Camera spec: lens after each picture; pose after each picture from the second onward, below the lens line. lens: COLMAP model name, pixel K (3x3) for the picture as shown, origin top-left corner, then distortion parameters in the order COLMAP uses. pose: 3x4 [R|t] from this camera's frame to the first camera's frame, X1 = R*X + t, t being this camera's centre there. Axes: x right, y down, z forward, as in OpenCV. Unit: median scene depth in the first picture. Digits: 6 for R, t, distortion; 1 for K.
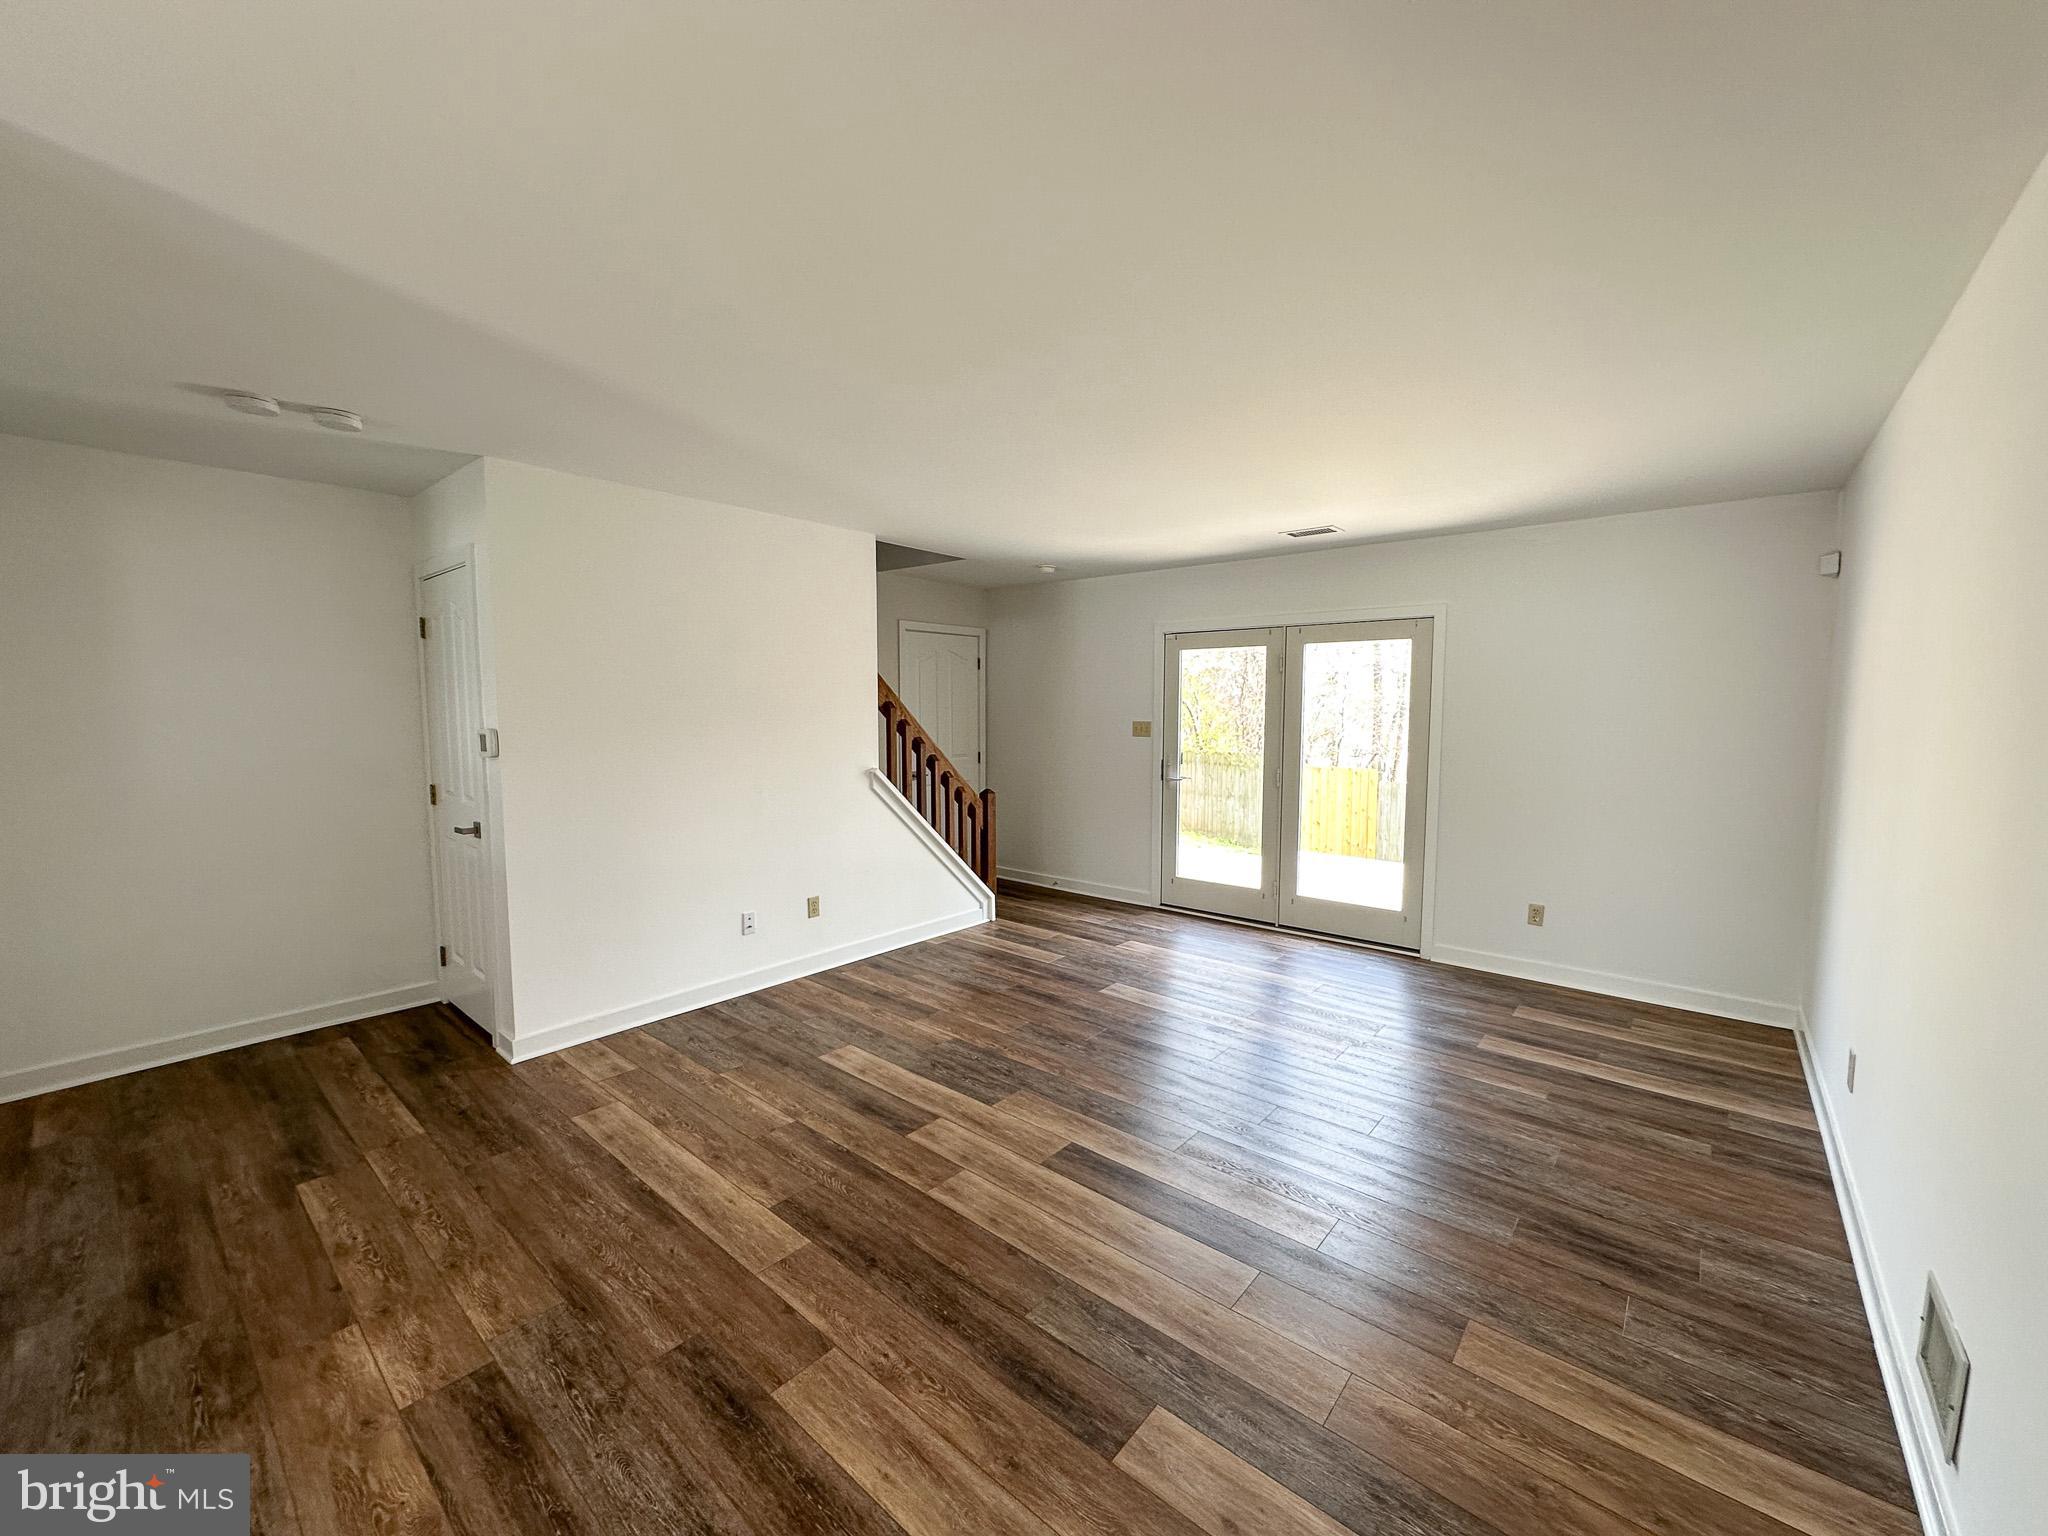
lens RADIAL K [[809.2, 0, 1018.5], [0, 809.2, 769.8], [0, 0, 1]] dist [-0.001326, 0.000489]
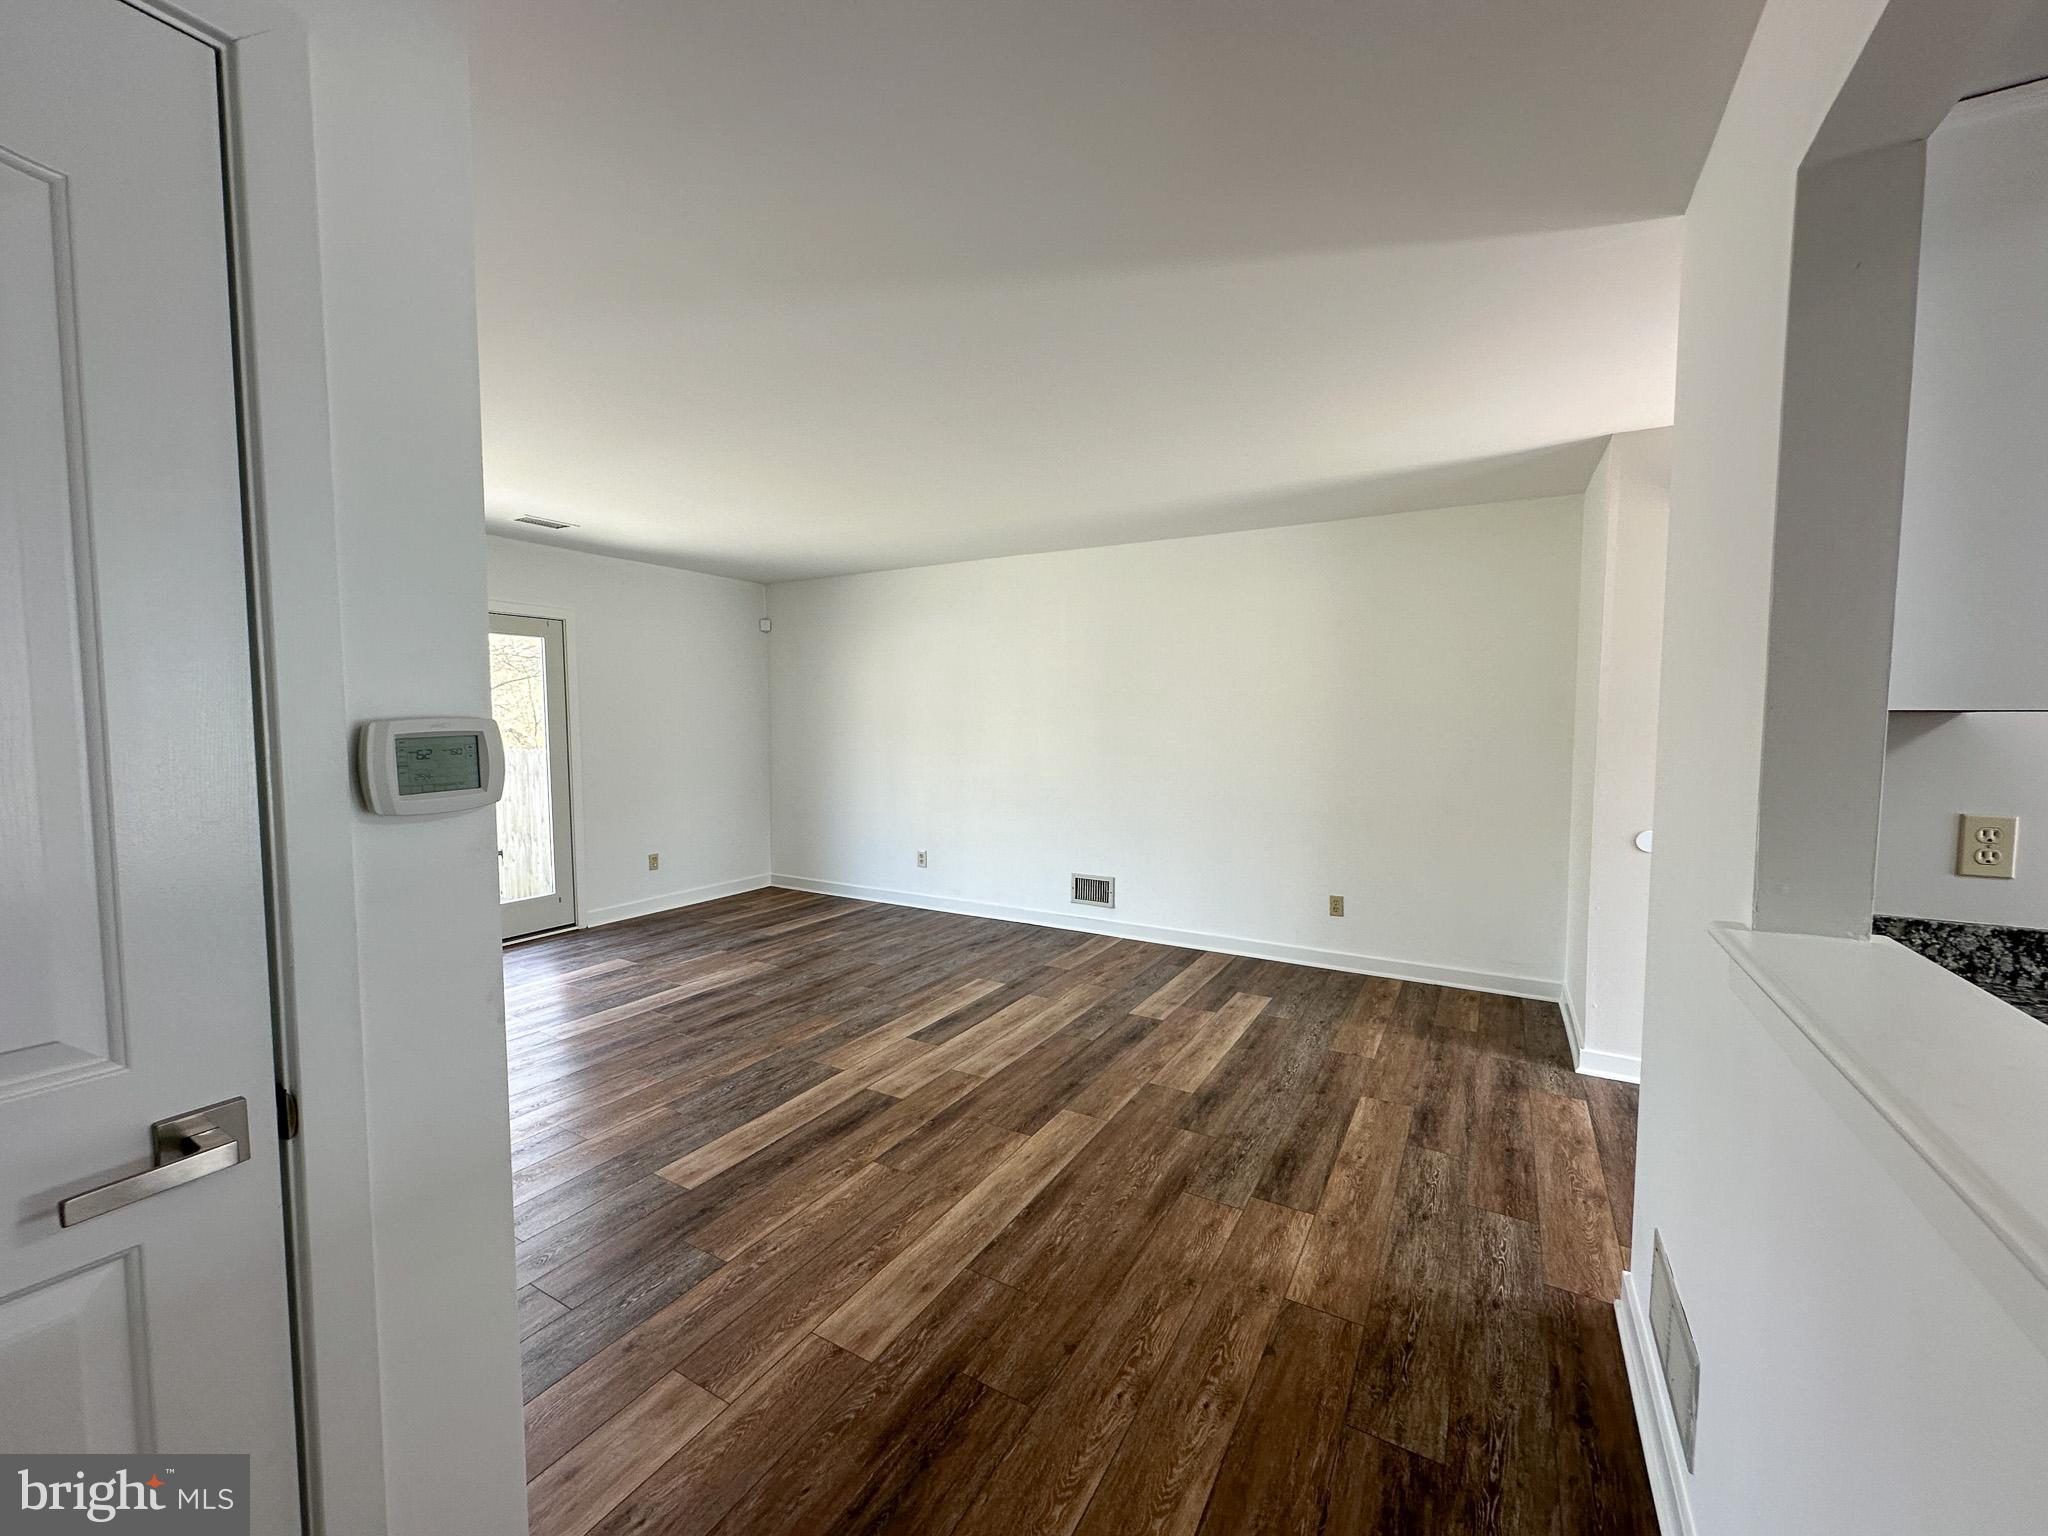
lens RADIAL K [[816.1, 0, 1024.0], [0, 816.1, 768.0], [0, 0, 1]] dist [-0.001550, -0.000238]
pose [[-0.178714, -0.063310, 0.981862, -1.120984], [0.078015, 0.993874, 0.078285, -0.041193], [-0.980803, 0.090591, -0.172680, 0.941079]]
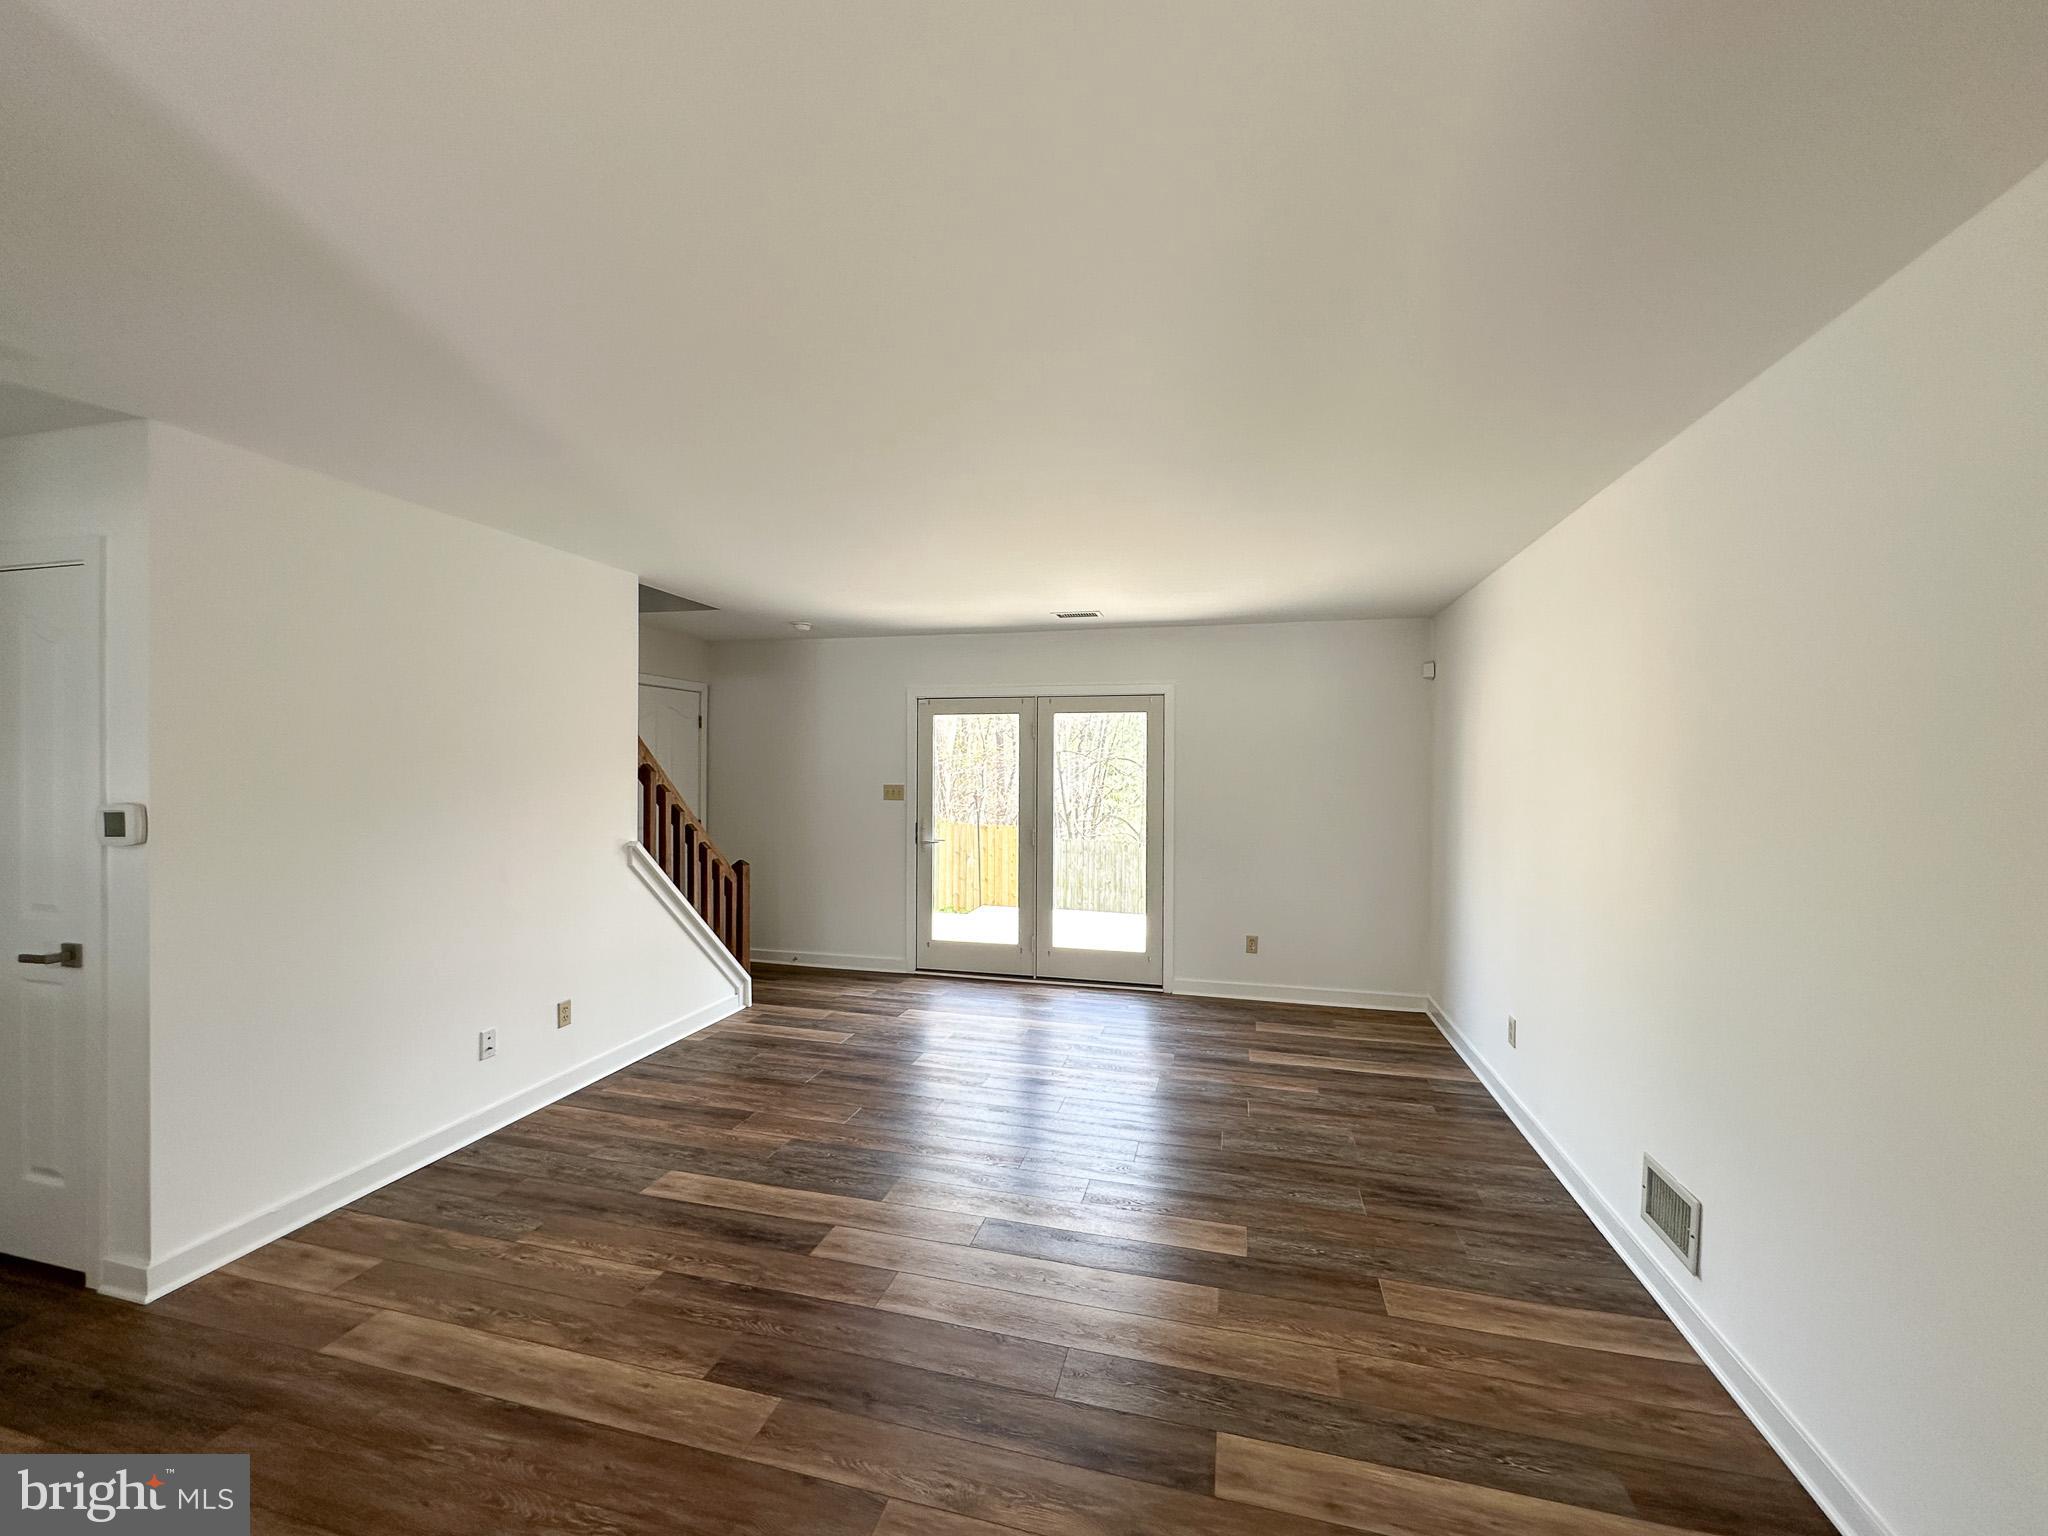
lens RADIAL K [[828.0, 0, 1017.2], [0, 828.0, 769.6], [0, 0, 1]] dist [-0.000037, 0.000199]
pose [[0.899239, 0.002275, 0.437452, -0.317549], [0.030785, 0.997178, -0.068470, -0.008490], [-0.436373, 0.075038, 0.896631, 0.044127]]
